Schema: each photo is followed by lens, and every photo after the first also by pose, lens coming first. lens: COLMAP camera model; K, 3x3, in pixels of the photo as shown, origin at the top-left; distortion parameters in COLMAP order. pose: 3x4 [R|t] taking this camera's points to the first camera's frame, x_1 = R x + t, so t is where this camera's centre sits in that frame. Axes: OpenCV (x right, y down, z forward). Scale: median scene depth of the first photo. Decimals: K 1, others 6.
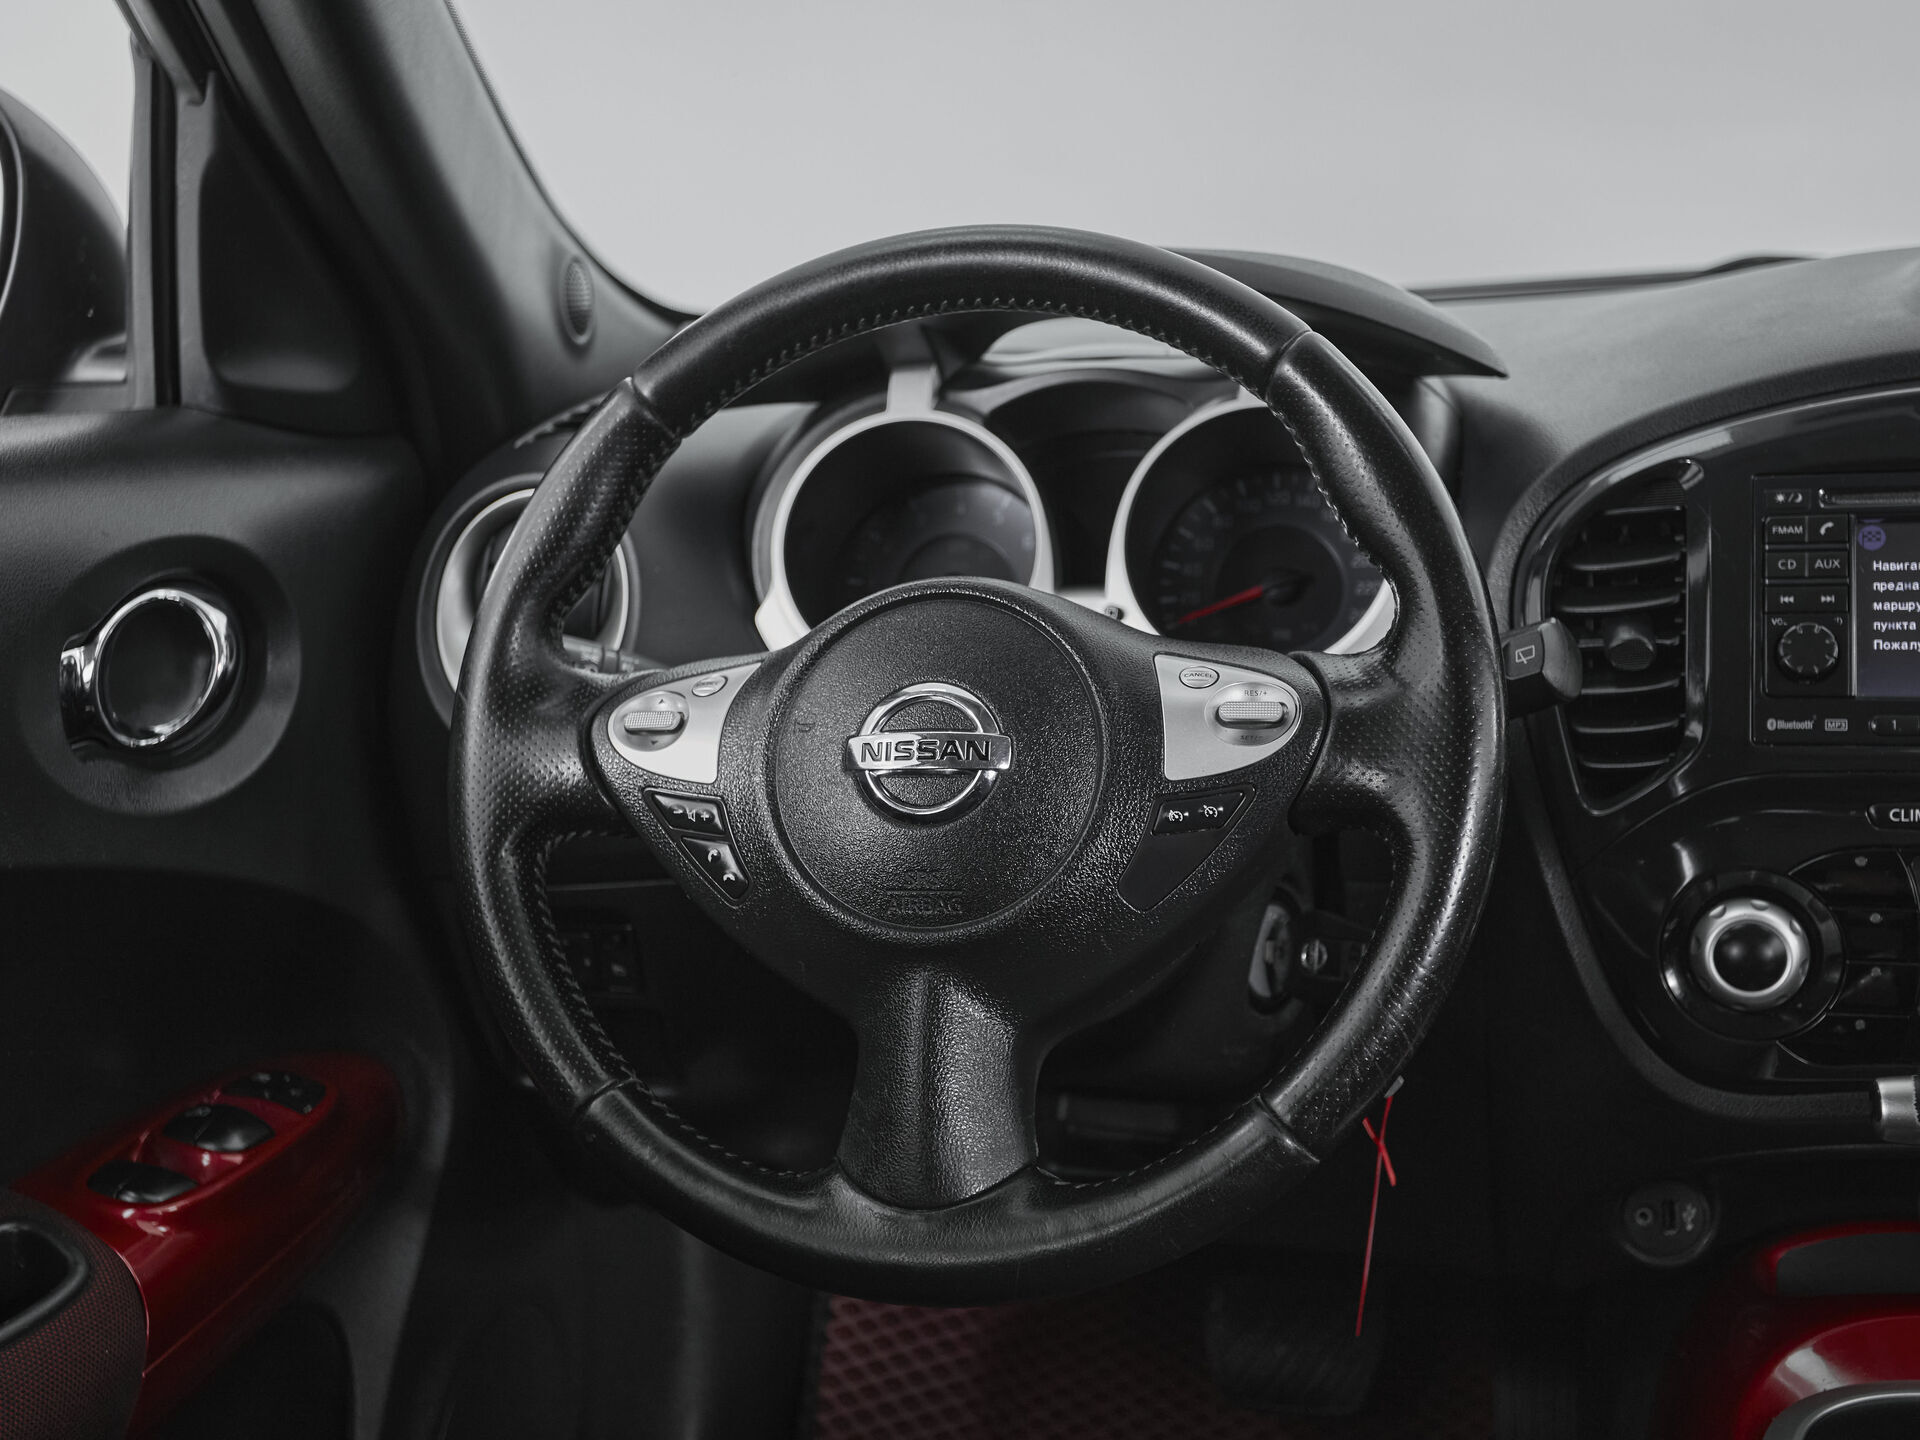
lens RADIAL K [[2320.7, 0, 928.1], [0, 2320.7, 716.2], [0, 0, 1]] dist [0.017599, 0.055855]
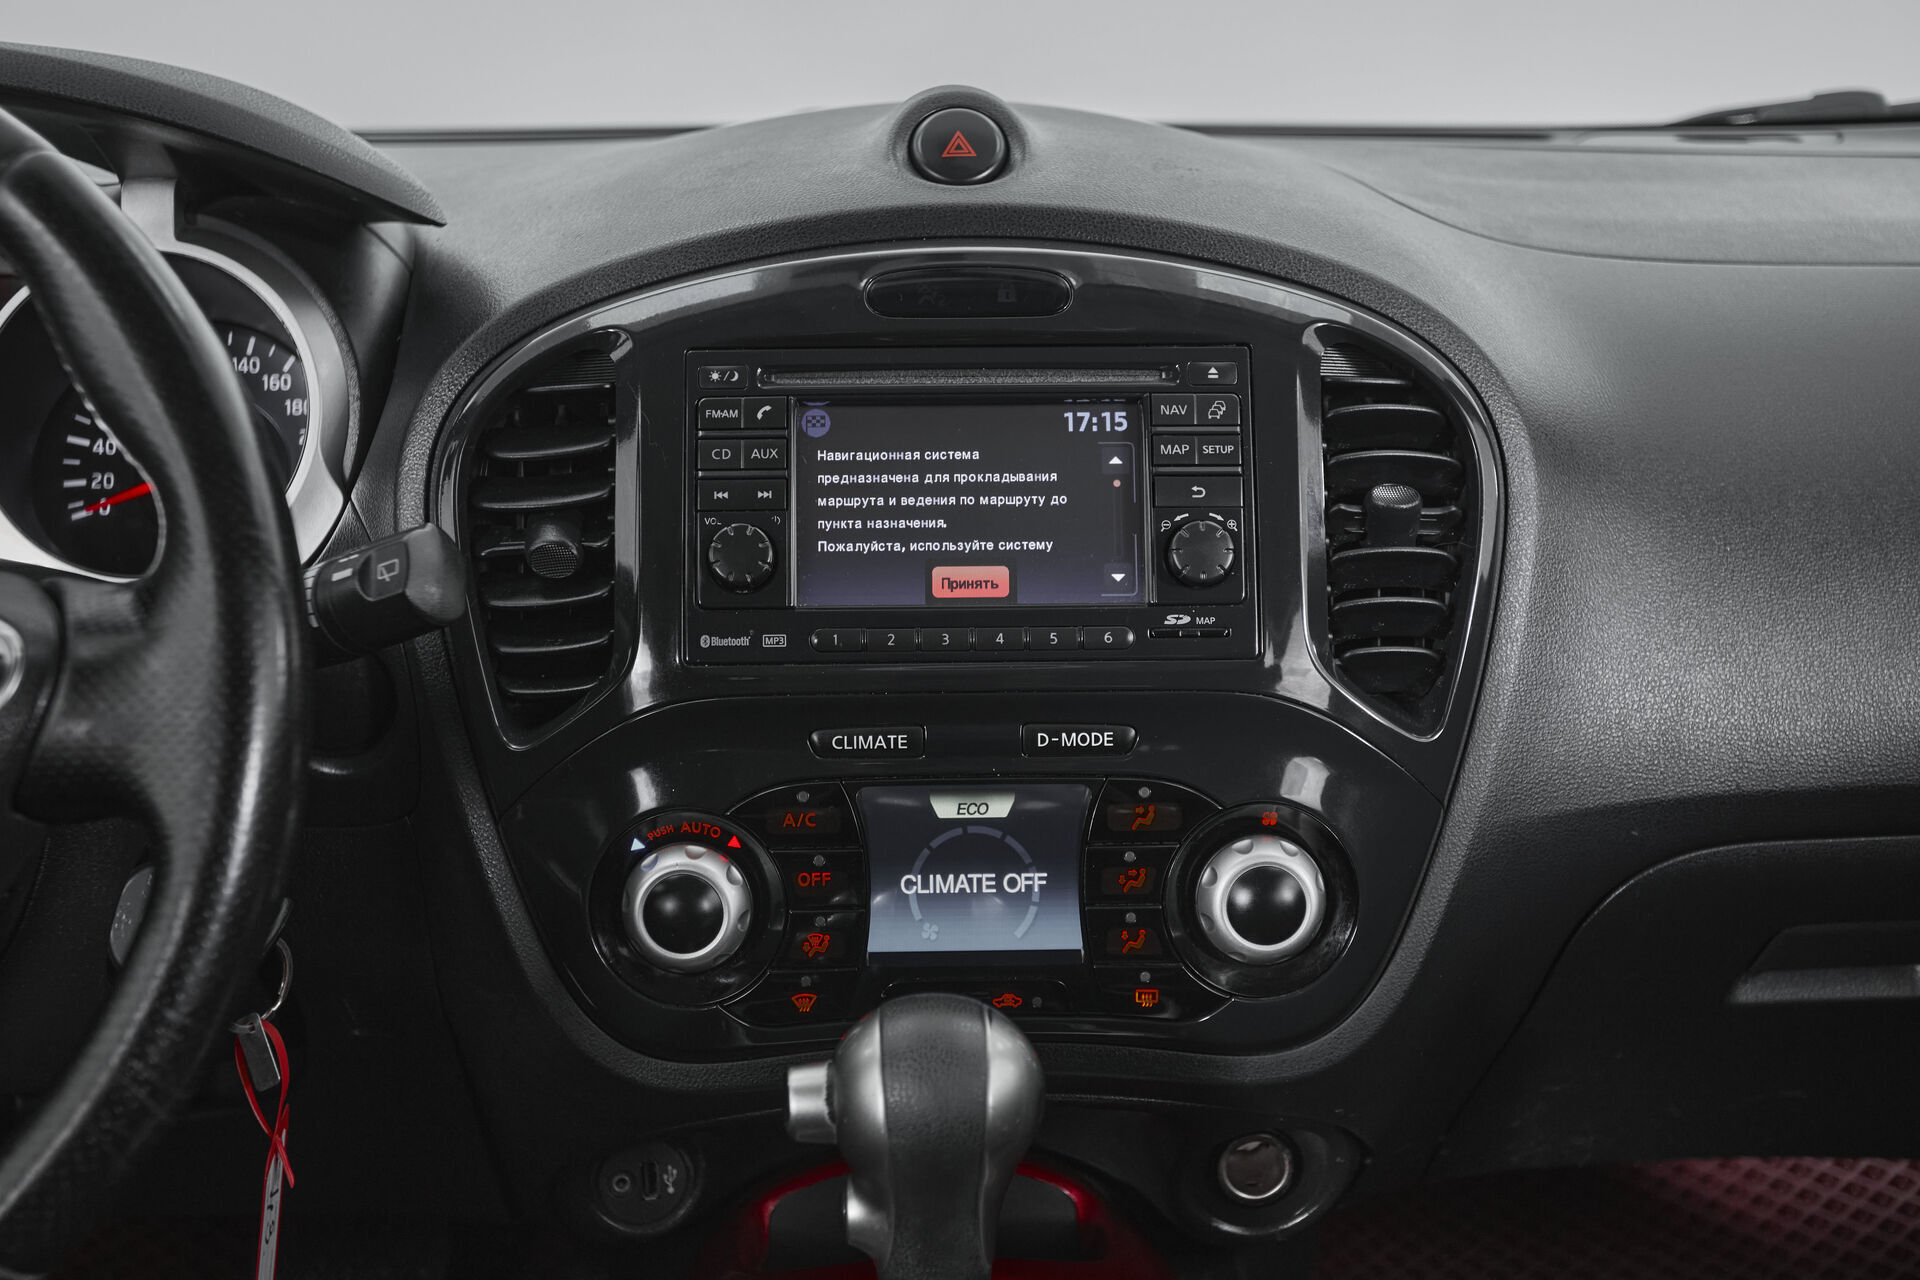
lens RADIAL K [[2103.1, 0, 960.0], [0, 2103.1, 640.0], [0, 0, 1]] dist [0.023860, 0.033592]
pose [[0.948045, -0.031974, 0.316525, 0.206016], [0.016352, 0.998519, 0.051890, -0.035815], [-0.317715, -0.044018, 0.947164, 0.234417]]
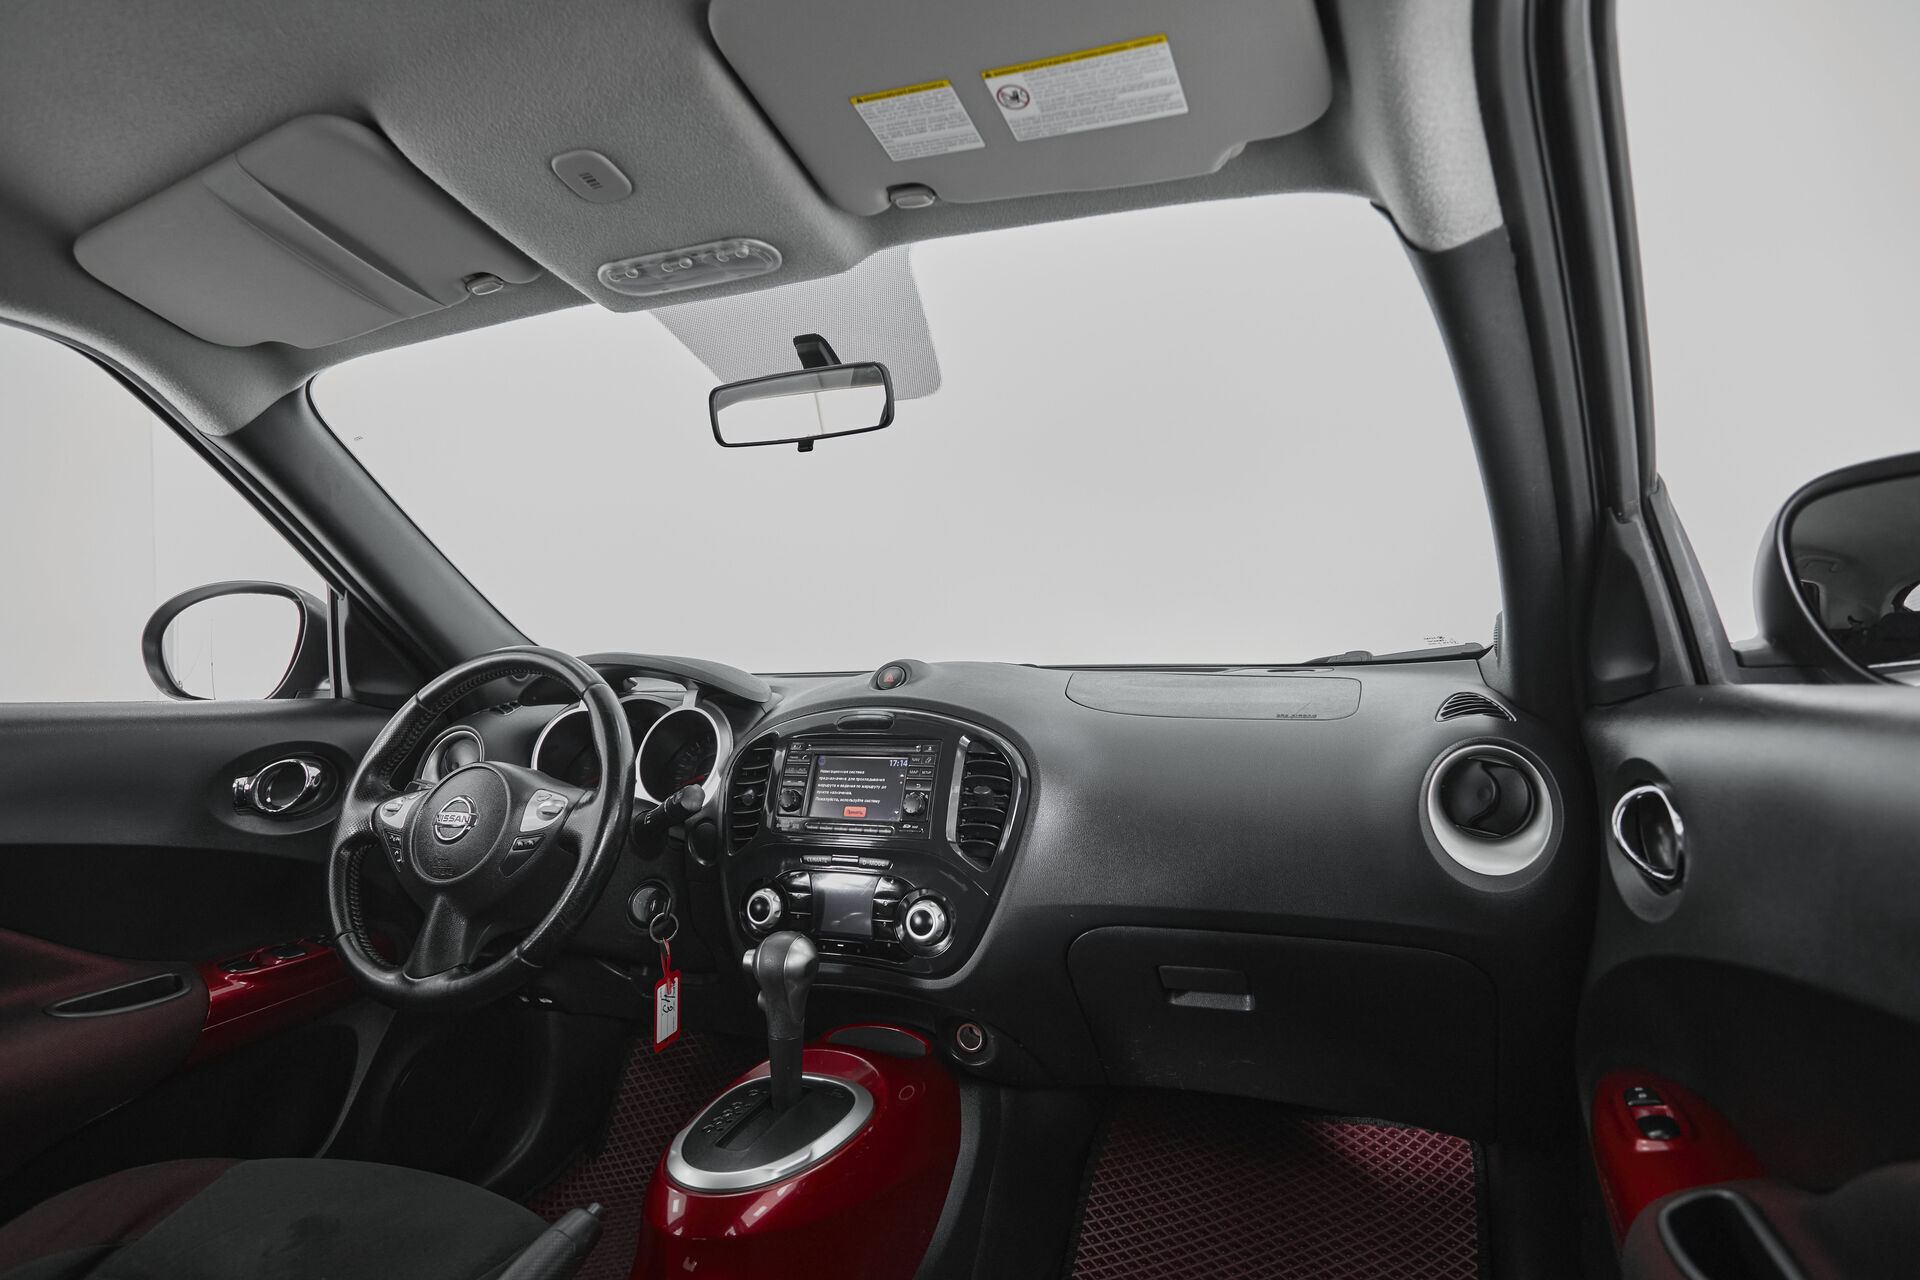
lens RADIAL K [[1020.1, 0, 960.0], [0, 1020.1, 640.0], [0, 0, 1]] dist [0.022915, -0.016069]
pose [[0.993979, 0.025147, -0.106642, 0.712245], [-0.046168, 0.978808, -0.199508, 0.020394], [0.099365, 0.203230, 0.974076, -0.239984]]
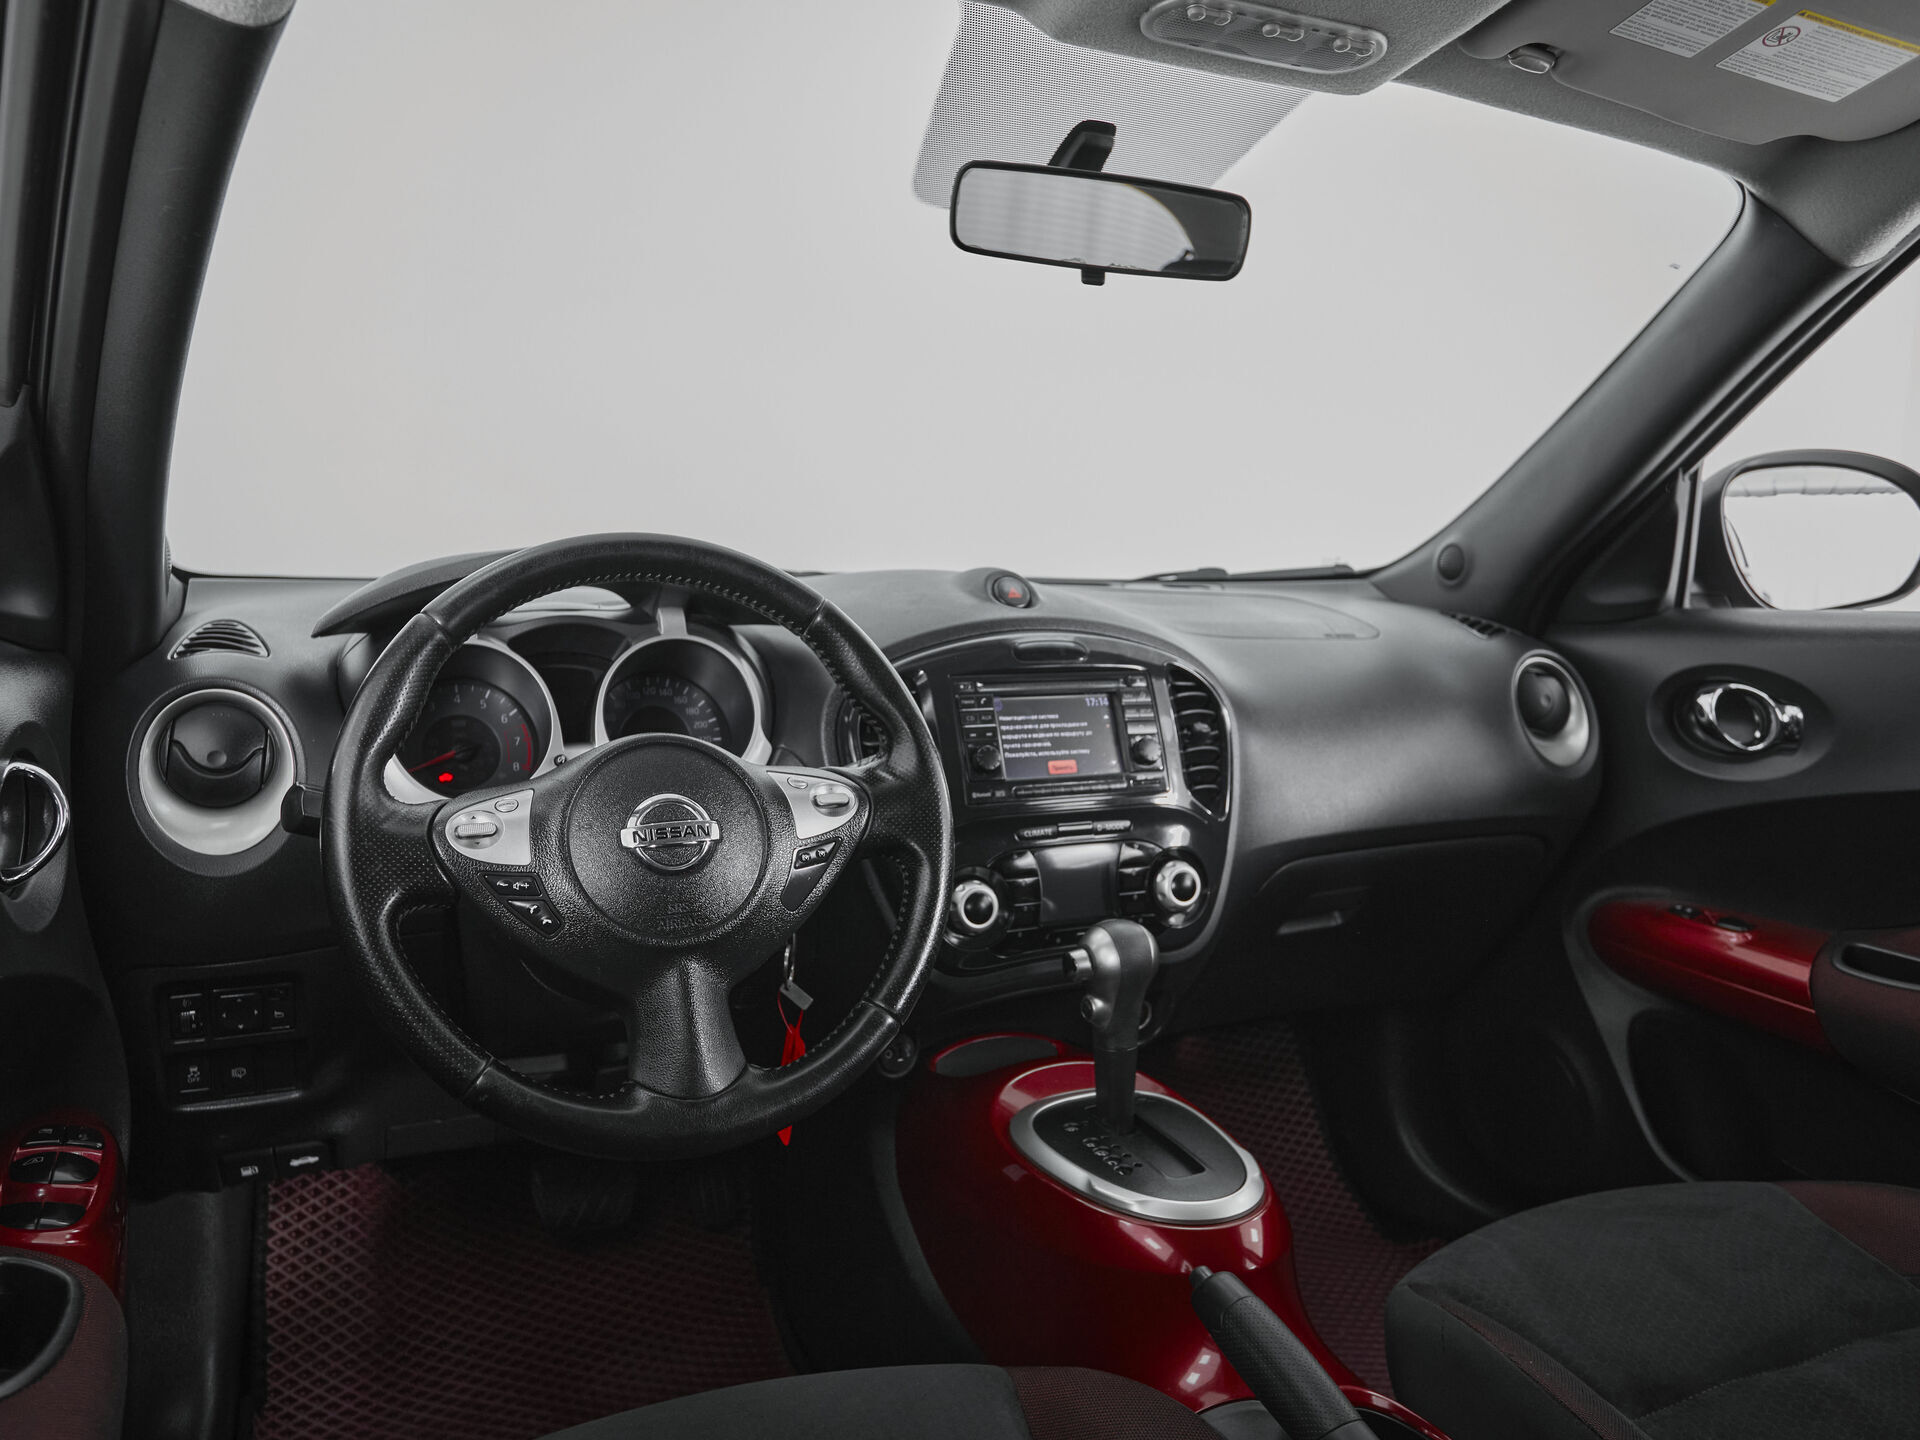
lens RADIAL K [[1394.0, 0, 888.5], [0, 1394.0, 720.9], [0, 0, 1]] dist [-0.062950, 0.054315]
pose [[0.766932, -0.020047, 0.641415, -0.492409], [0.071966, 0.995894, -0.054923, 0.000237], [-0.637680, 0.088282, 0.765226, 0.092929]]
